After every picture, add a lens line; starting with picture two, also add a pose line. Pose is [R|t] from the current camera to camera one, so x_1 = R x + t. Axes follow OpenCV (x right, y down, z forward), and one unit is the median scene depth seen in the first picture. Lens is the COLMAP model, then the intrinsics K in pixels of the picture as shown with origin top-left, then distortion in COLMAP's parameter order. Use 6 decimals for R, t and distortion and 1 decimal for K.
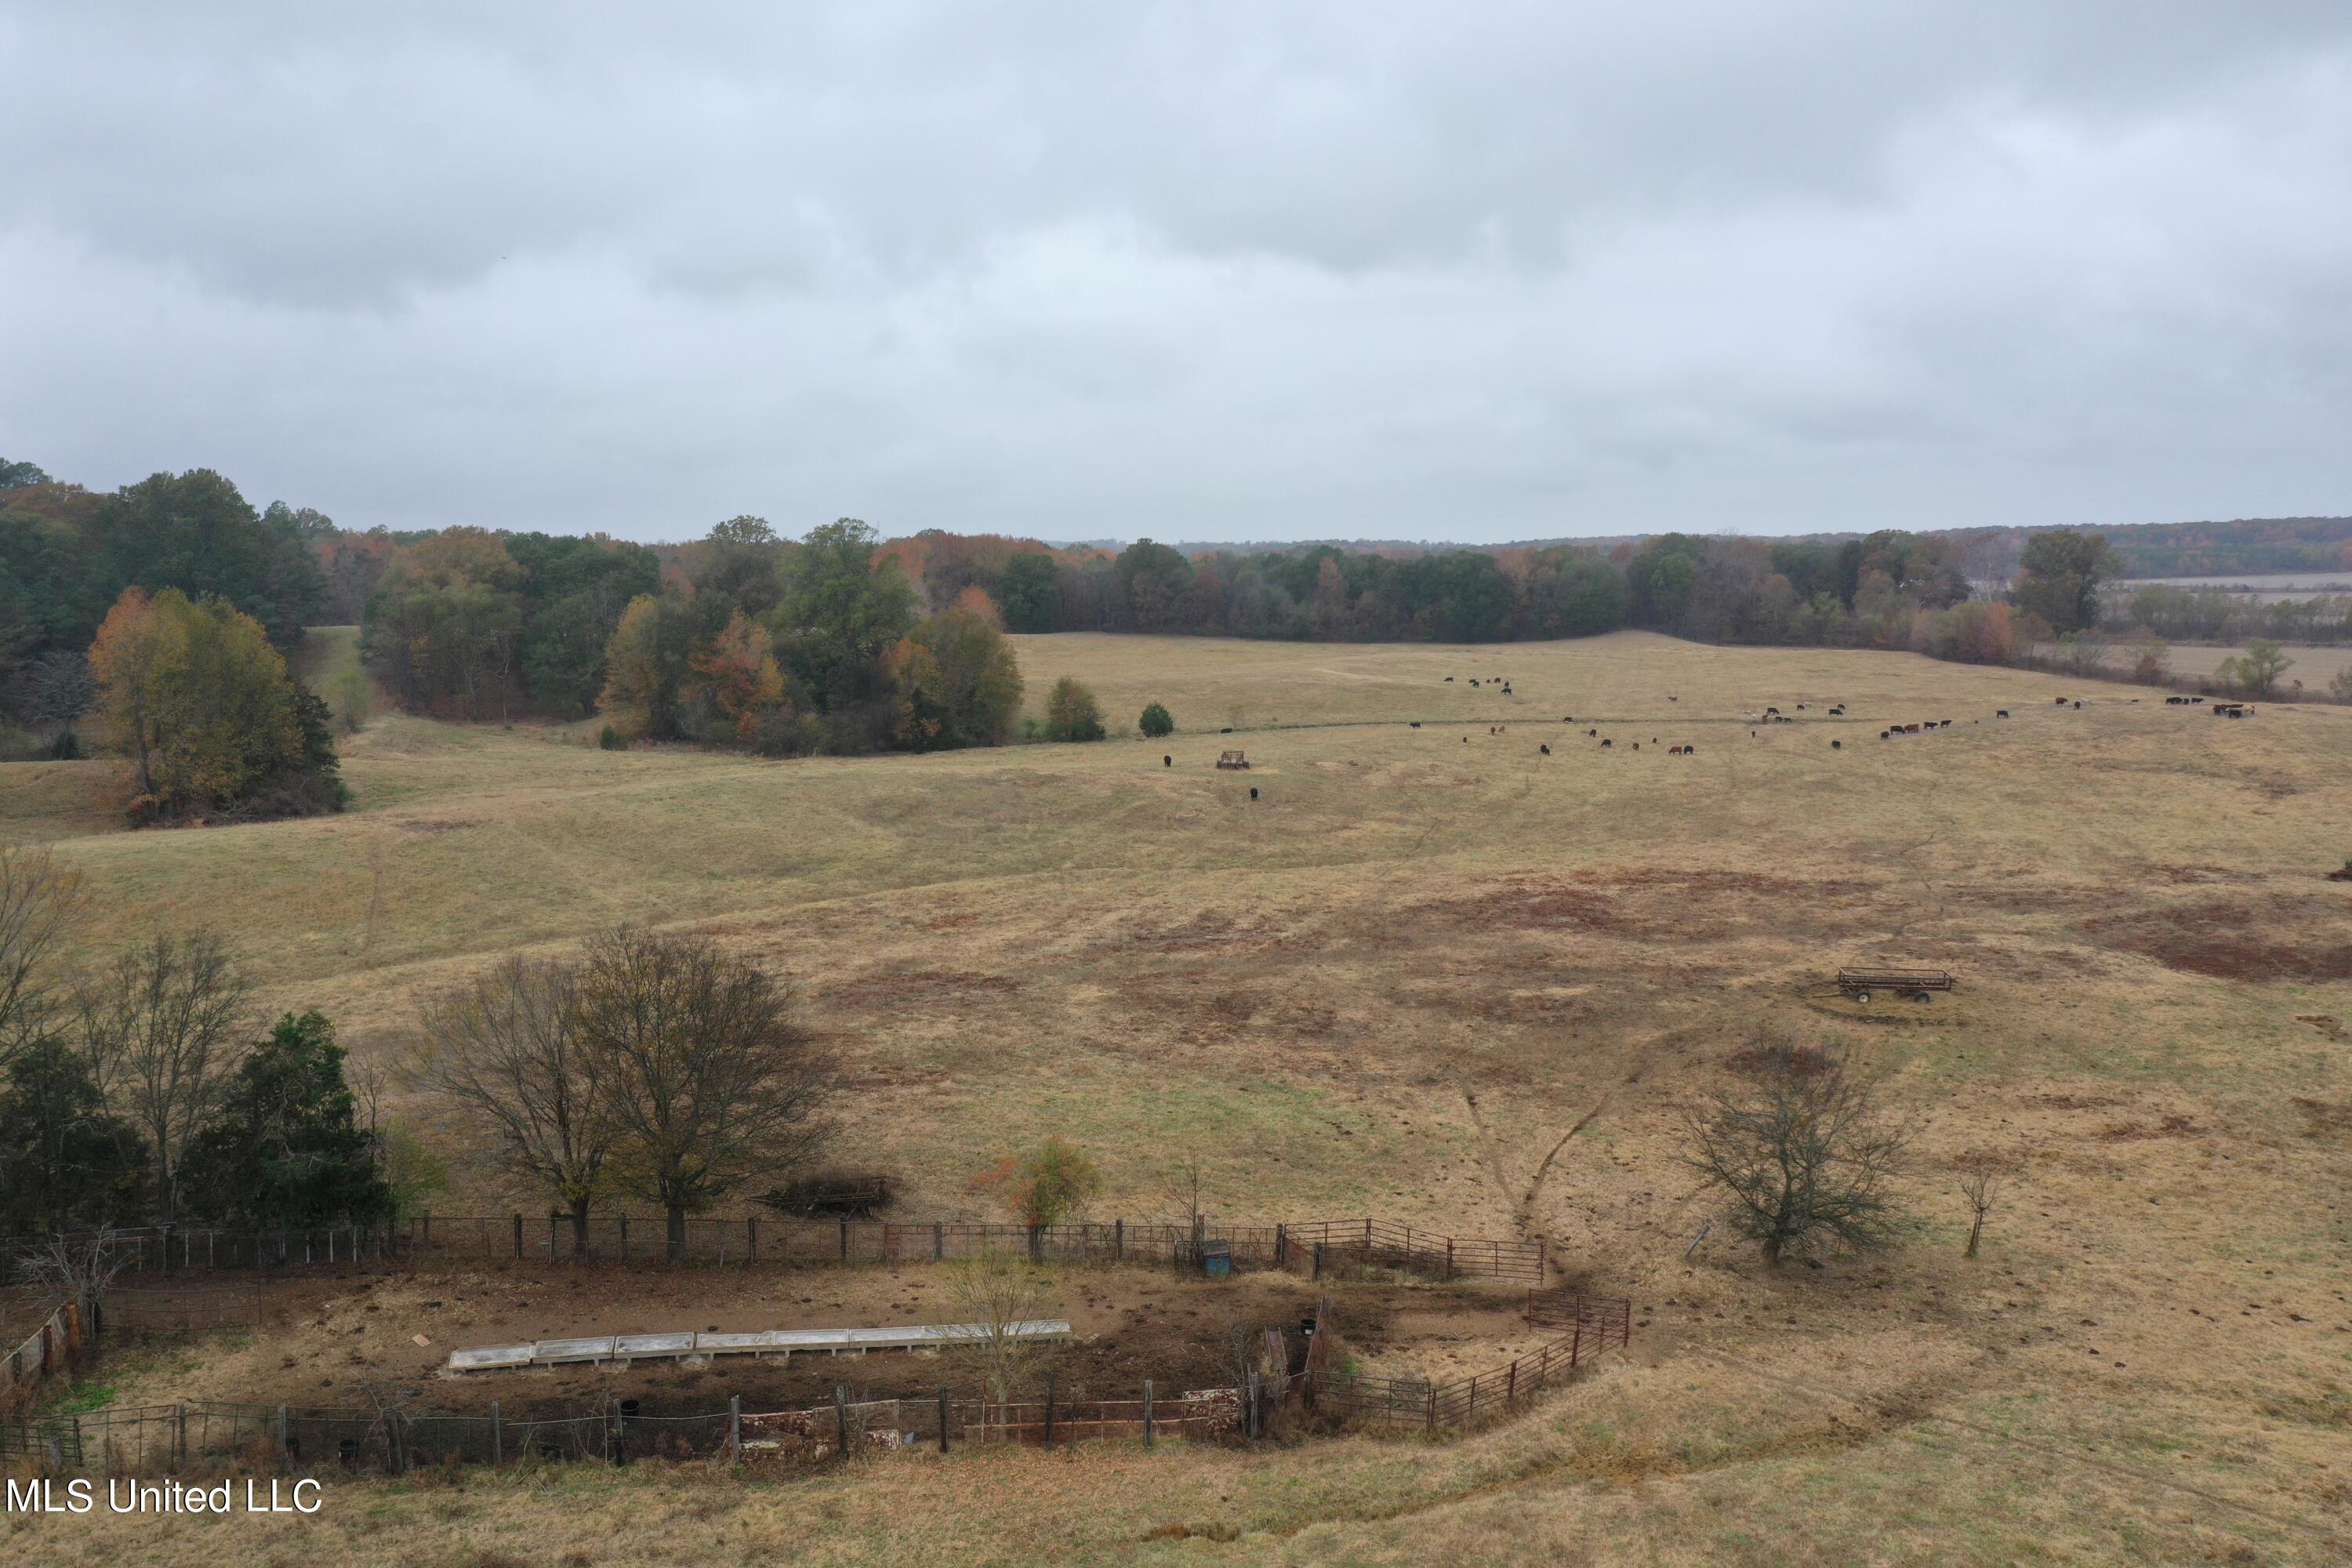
lens RADIAL K [[1864.4, 0, 1186.0], [0, 1864.4, 782.0], [0, 0, 1]] dist [0.006856, 0.006473]
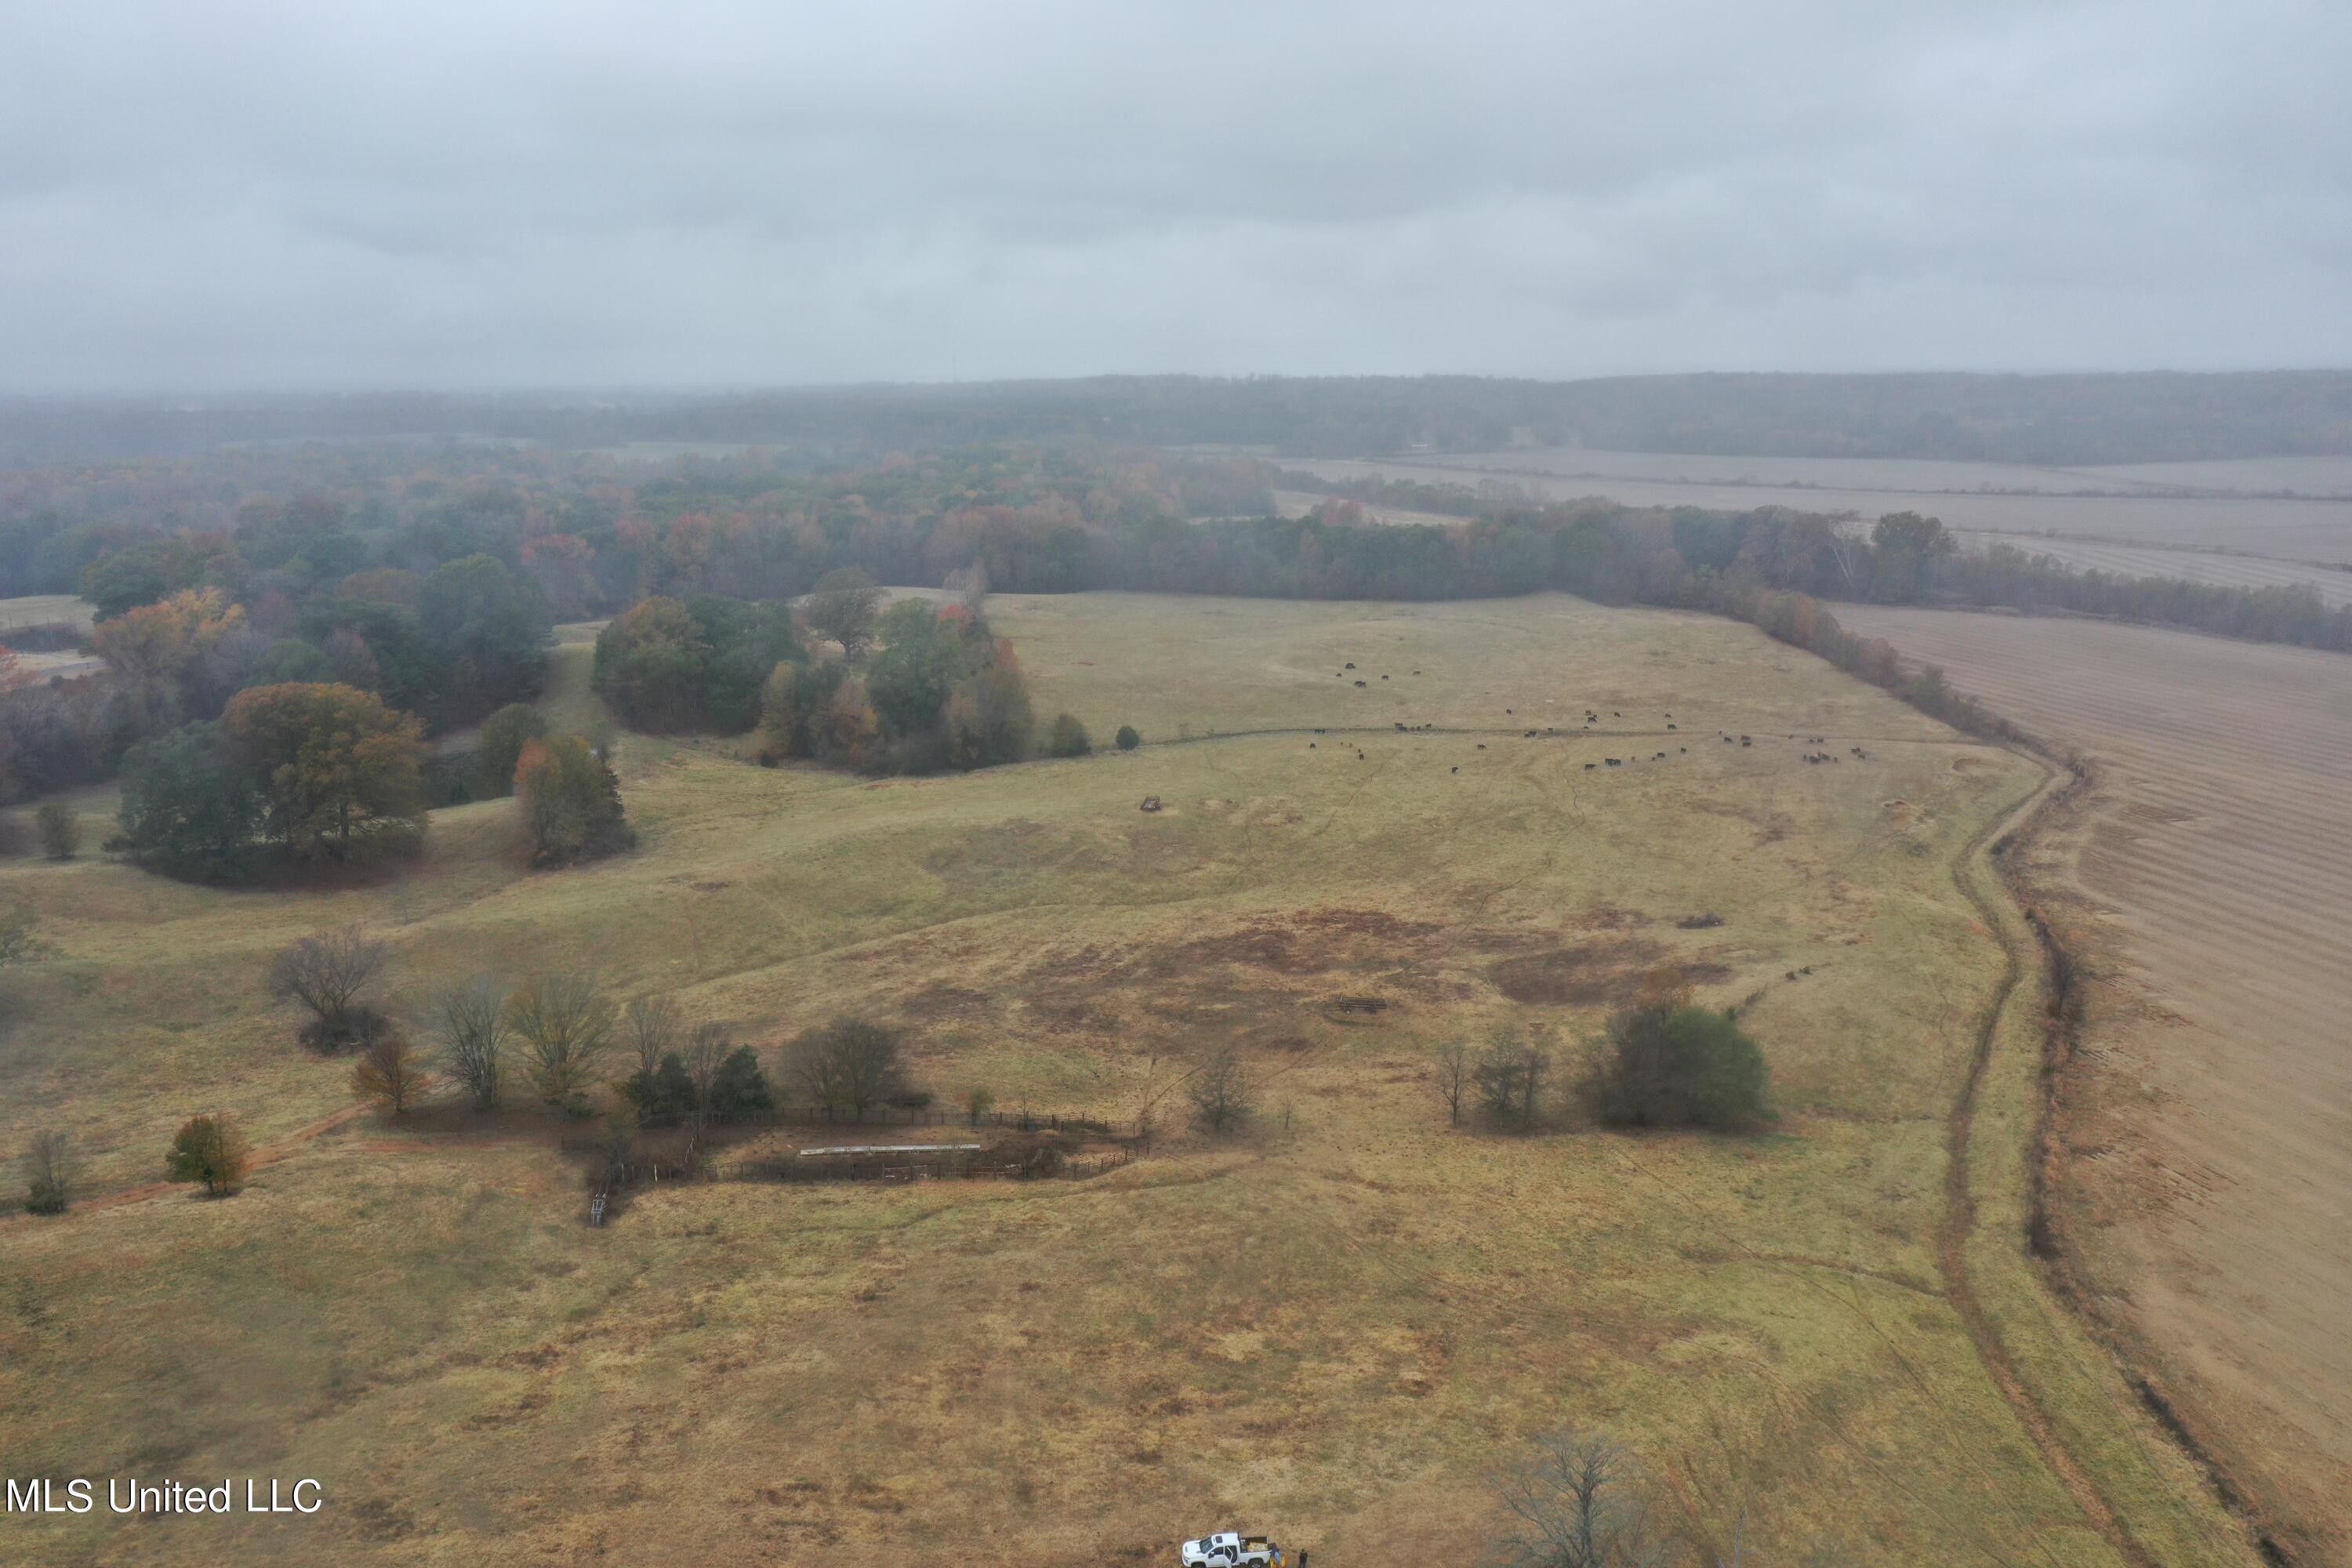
lens RADIAL K [[1864.4, 0, 1186.0], [0, 1864.4, 782.0], [0, 0, 1]] dist [0.006856, 0.006473]
pose [[0.999086, 0.010572, -0.041412, 0.245233], [-0.006376, 0.994950, 0.100171, -0.388396], [0.042262, -0.099815, 0.994108, -1.253985]]
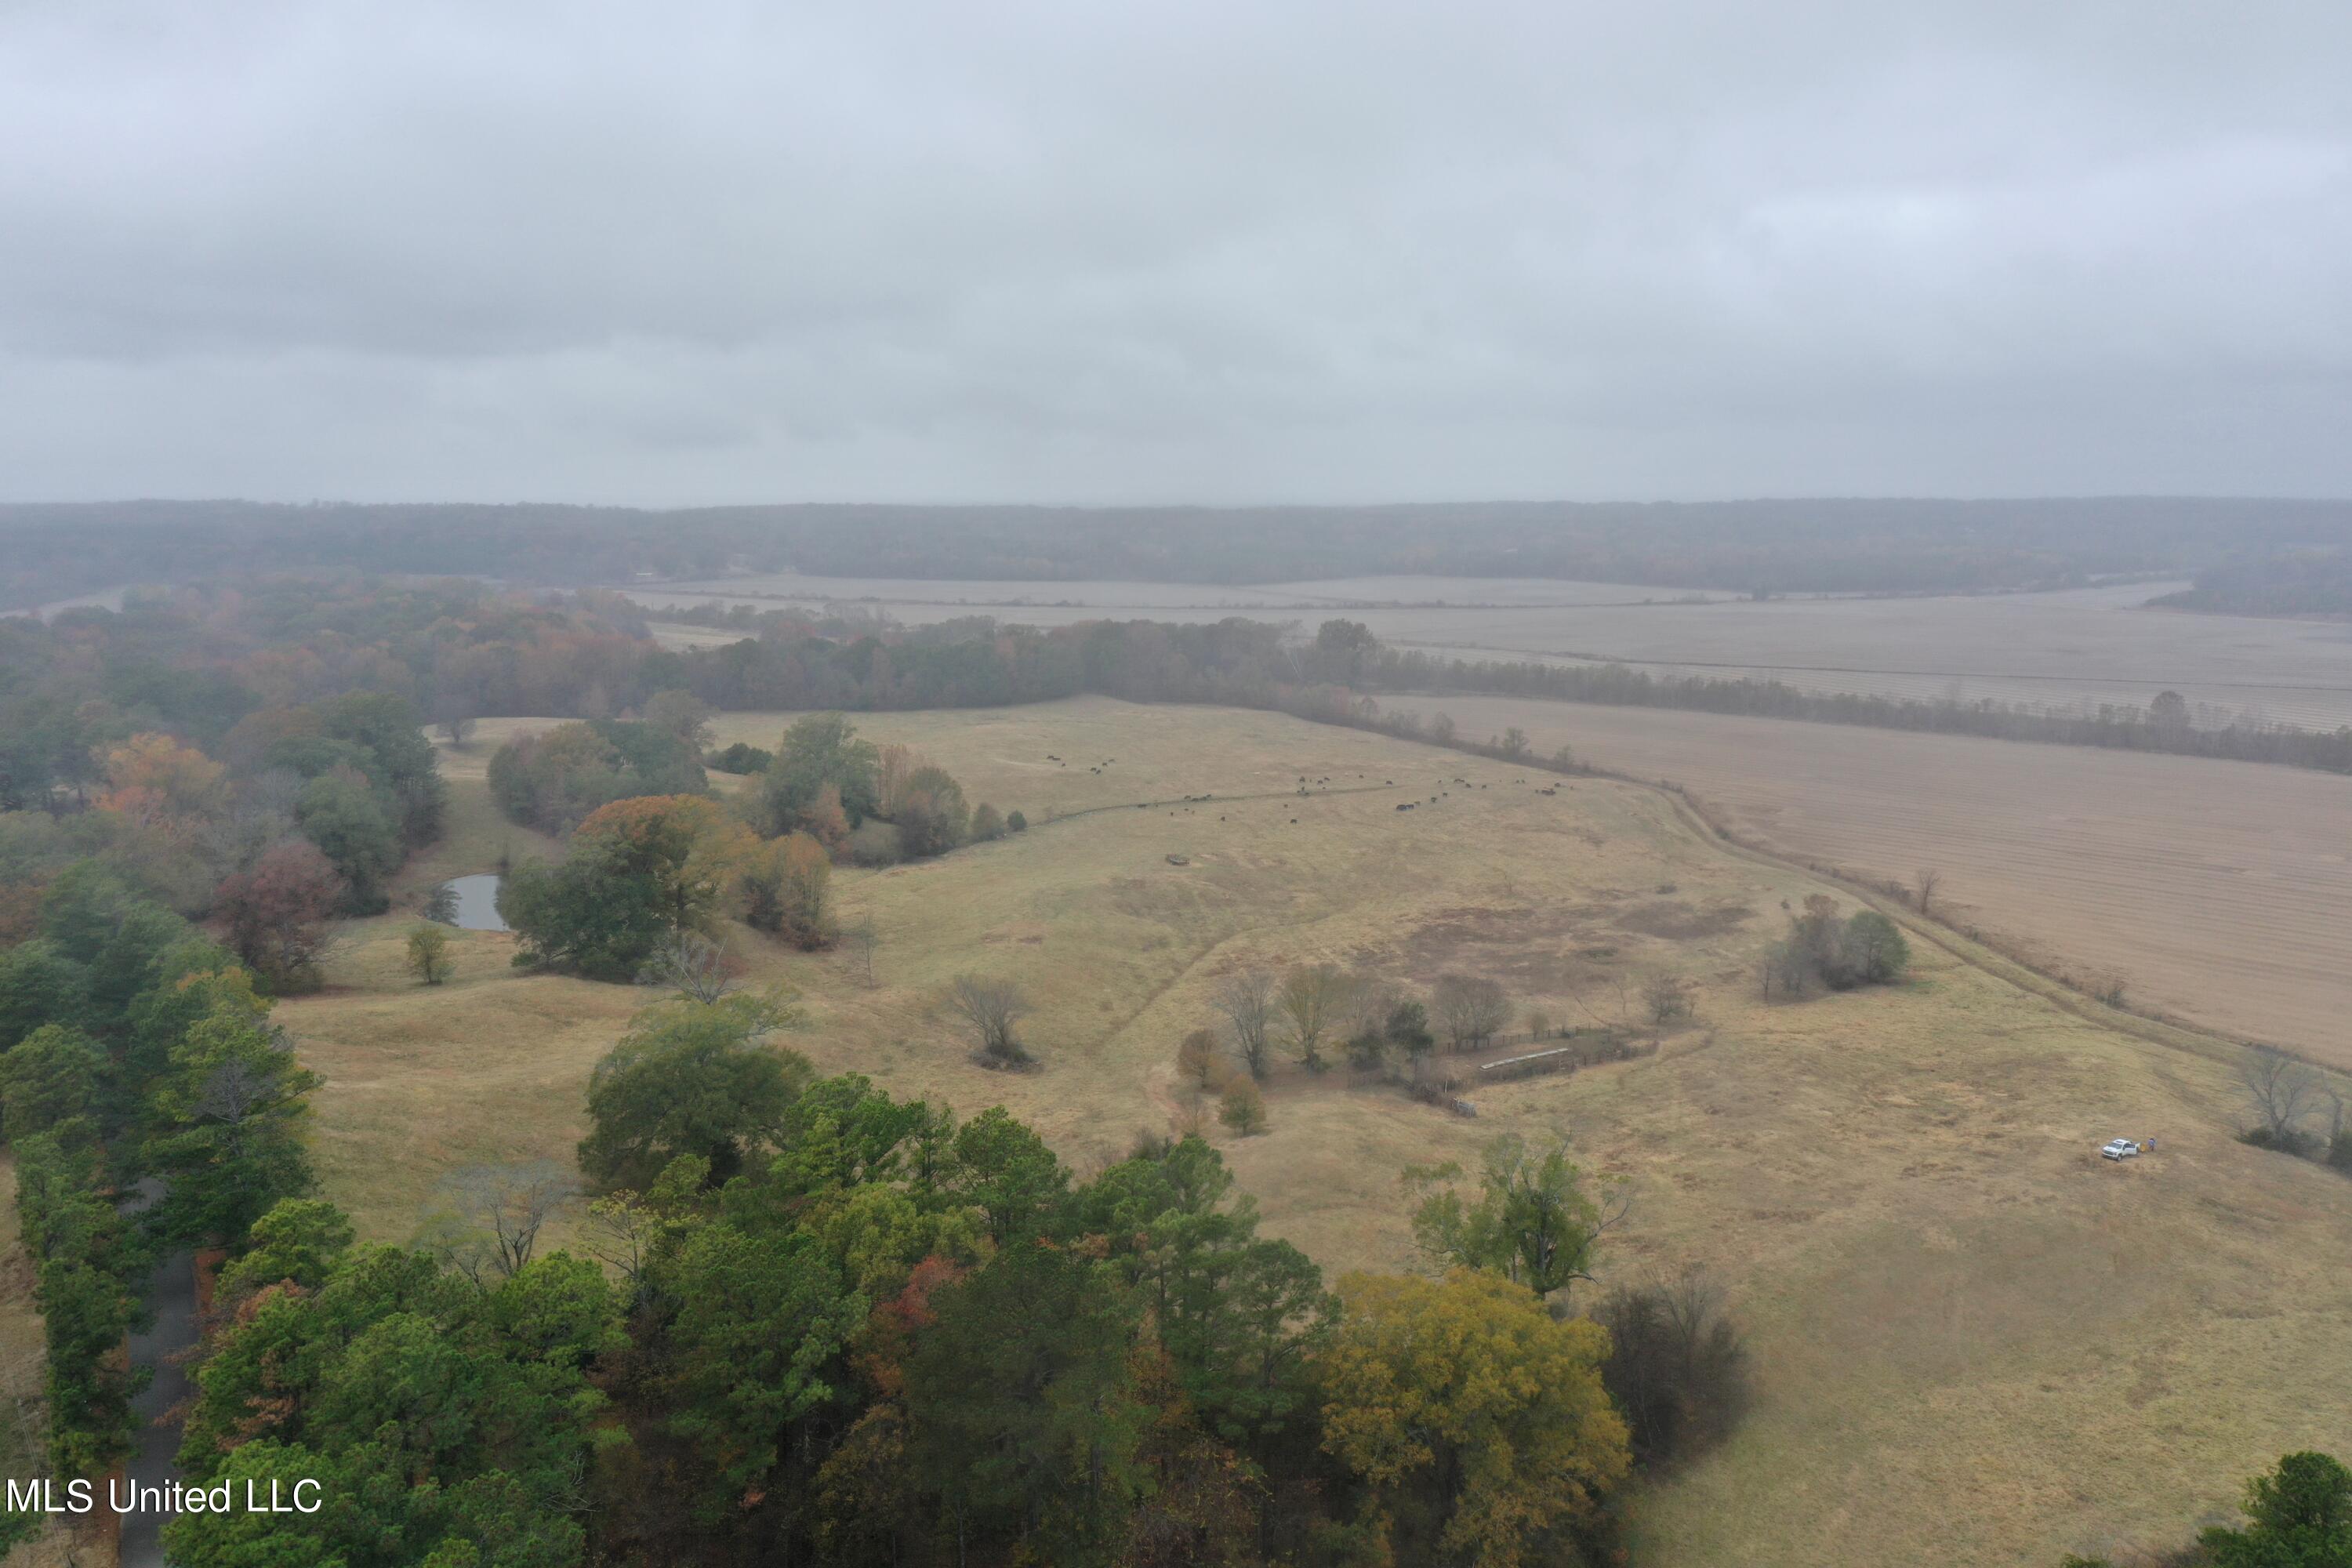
lens RADIAL K [[1864.4, 0, 1186.0], [0, 1864.4, 782.0], [0, 0, 1]] dist [0.006856, 0.006473]
pose [[0.891527, -0.058614, 0.449159, -1.716023], [0.043876, 0.998104, 0.043161, -0.361604], [-0.450838, -0.018772, 0.892408, -1.590962]]
